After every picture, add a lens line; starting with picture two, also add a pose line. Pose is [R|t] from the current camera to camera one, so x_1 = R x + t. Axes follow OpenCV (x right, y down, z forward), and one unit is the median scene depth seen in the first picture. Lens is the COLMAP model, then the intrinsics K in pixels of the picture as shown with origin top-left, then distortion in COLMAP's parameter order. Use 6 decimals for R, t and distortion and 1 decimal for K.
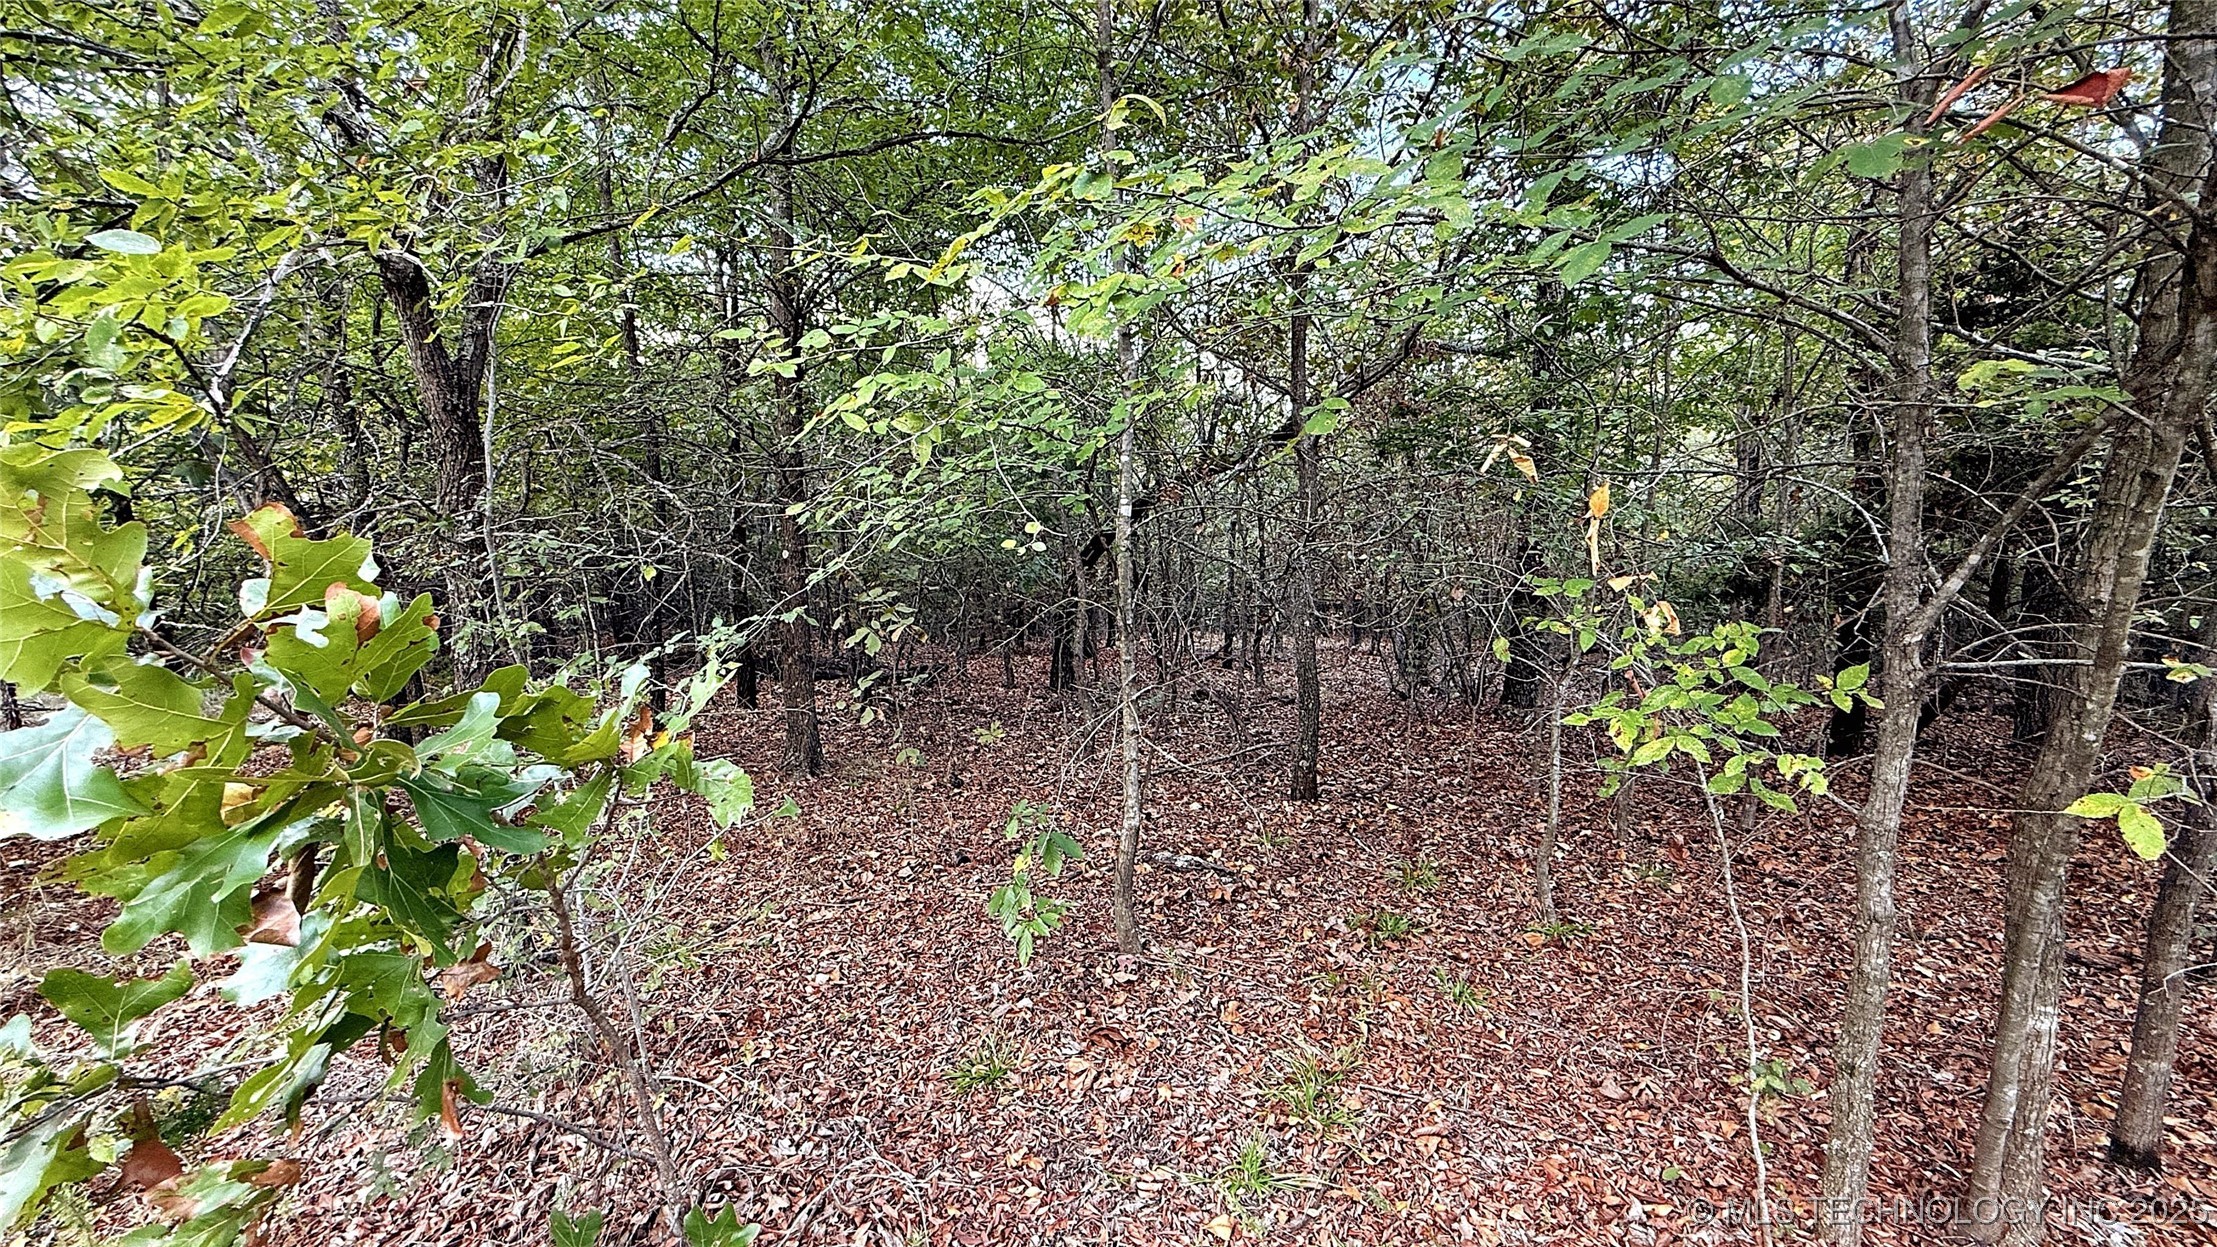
lens RADIAL K [[875.0, 0, 1104.4], [0, 875.0, 623.0], [0, 0, 1]] dist [-0.000690, 0.000058]
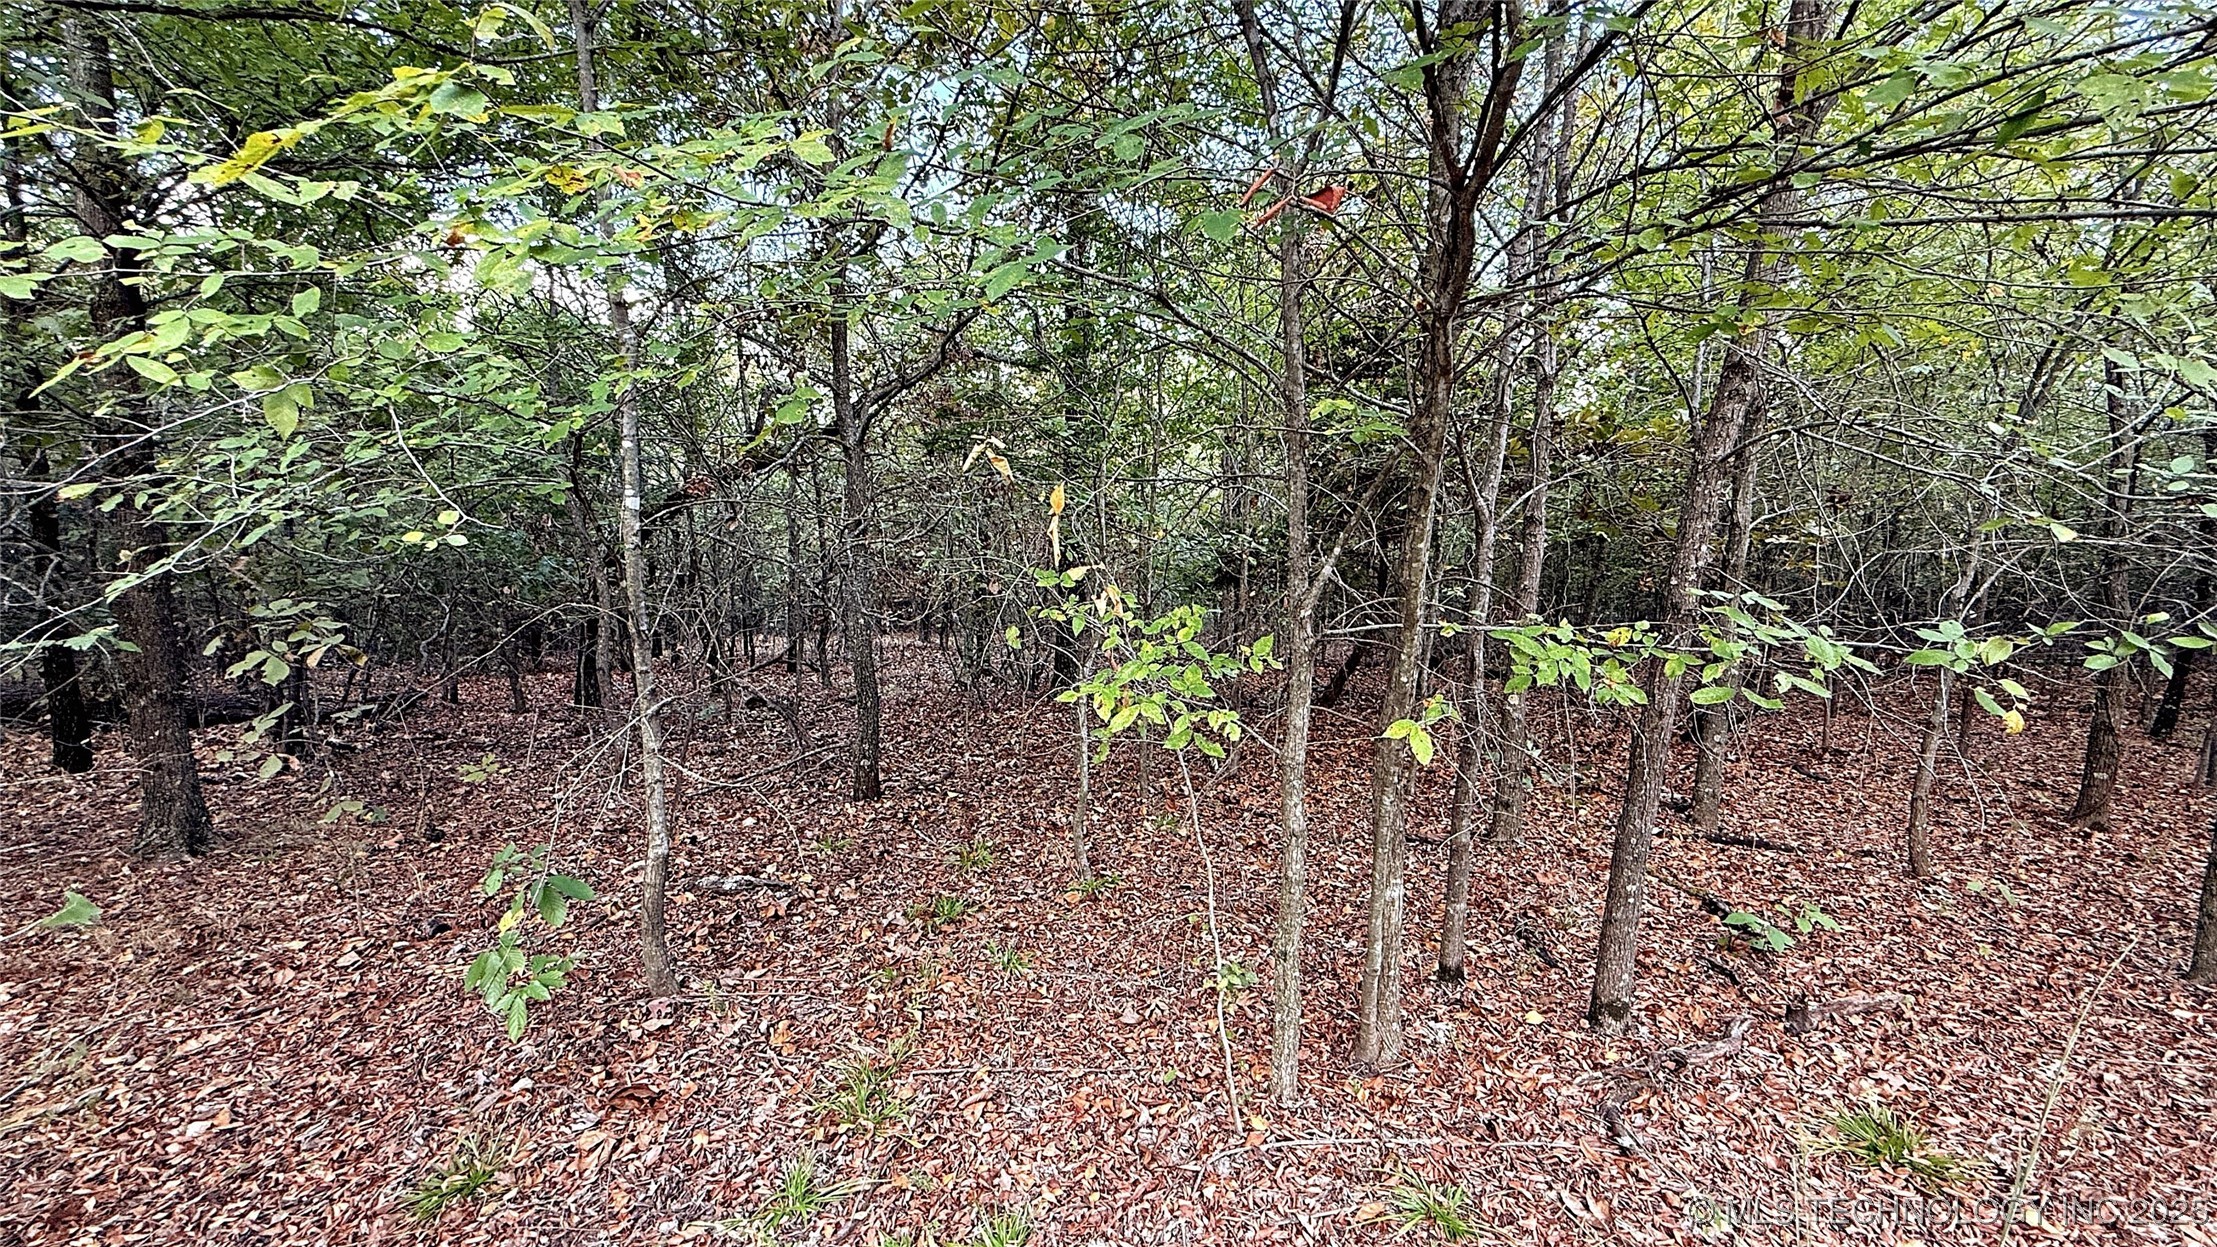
lens RADIAL K [[875.0, 0, 1099.3], [0, 875.0, 623.4], [0, 0, 1]] dist [-0.000690, 0.000058]
pose [[0.890610, -0.042059, 0.452819, 0.045739], [0.040830, 0.999088, 0.012492, 0.003036], [-0.452932, 0.007363, 0.891515, -0.006963]]
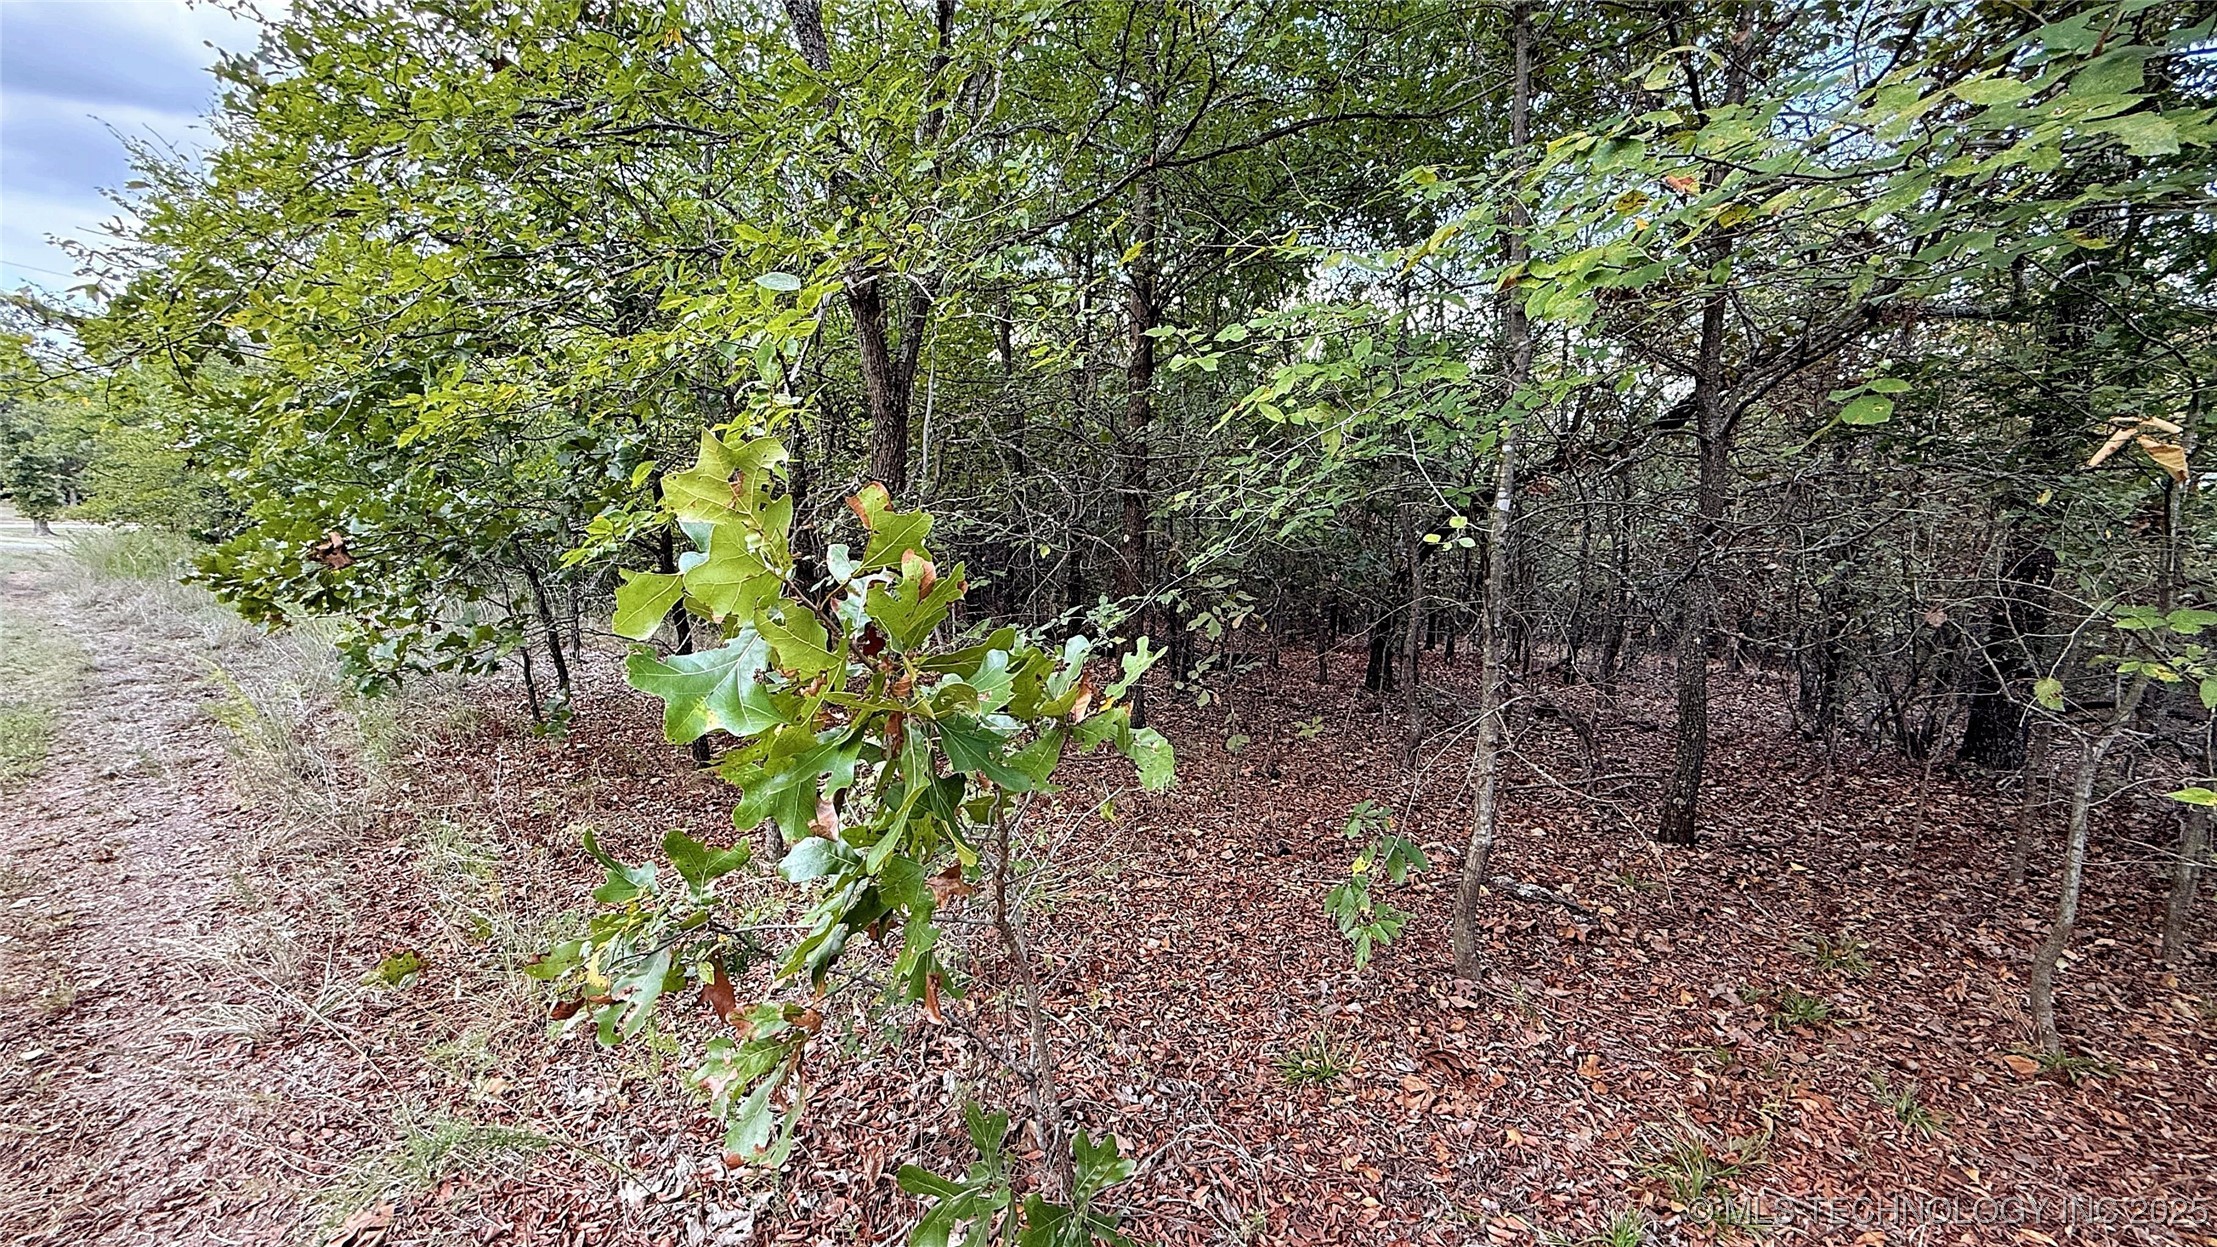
lens RADIAL K [[875.0, 0, 1105.8], [0, 875.0, 622.2], [0, 0, 1]] dist [-0.000690, 0.000058]
pose [[0.940781, 0.067850, -0.332155, -0.063213], [-0.064395, 0.997695, 0.021412, 0.002814], [0.332842, 0.001245, 0.942982, -0.014650]]
